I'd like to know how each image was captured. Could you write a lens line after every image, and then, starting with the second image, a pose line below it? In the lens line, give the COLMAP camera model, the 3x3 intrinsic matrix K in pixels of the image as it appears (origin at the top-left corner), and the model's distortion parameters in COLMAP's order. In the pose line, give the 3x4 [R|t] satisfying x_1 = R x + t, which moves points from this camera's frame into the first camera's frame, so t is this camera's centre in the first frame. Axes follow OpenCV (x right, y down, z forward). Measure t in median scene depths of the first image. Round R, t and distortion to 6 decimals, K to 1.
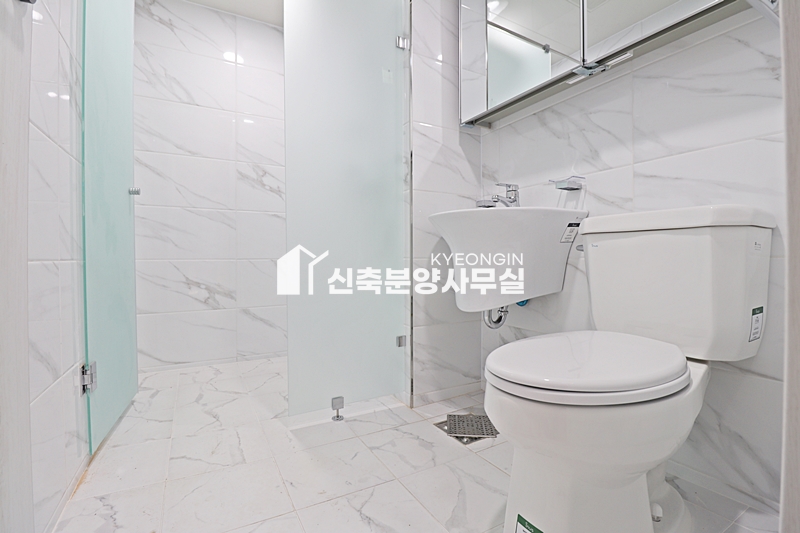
lens RADIAL K [[370.8, 0, 401.0], [0, 370.8, 258.3], [0, 0, 1]] dist [-0.005372, -0.009900]
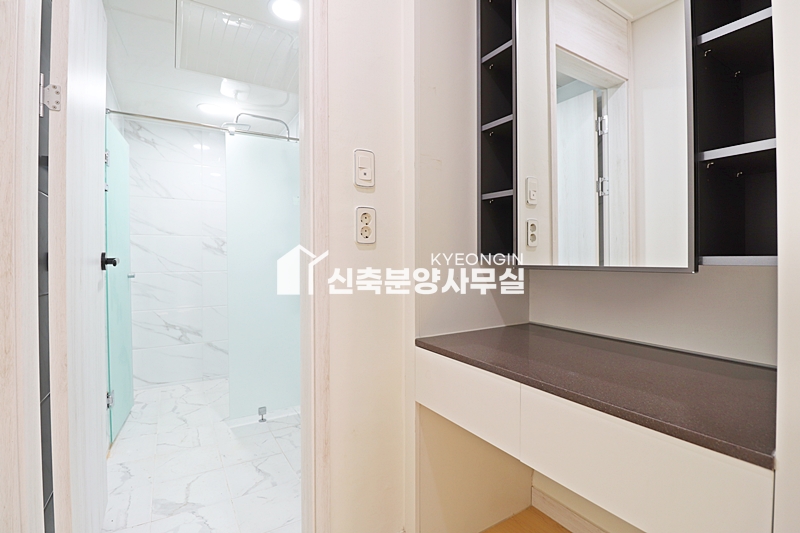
lens RADIAL K [[370.8, 0, 401.0], [0, 370.8, 258.3], [0, 0, 1]] dist [-0.005372, -0.009900]
pose [[0.999057, -0.000881, 0.043404, 0.296569], [0.000976, 0.999997, -0.002175, -0.218998], [-0.043402, 0.002215, 0.999055, -0.517781]]
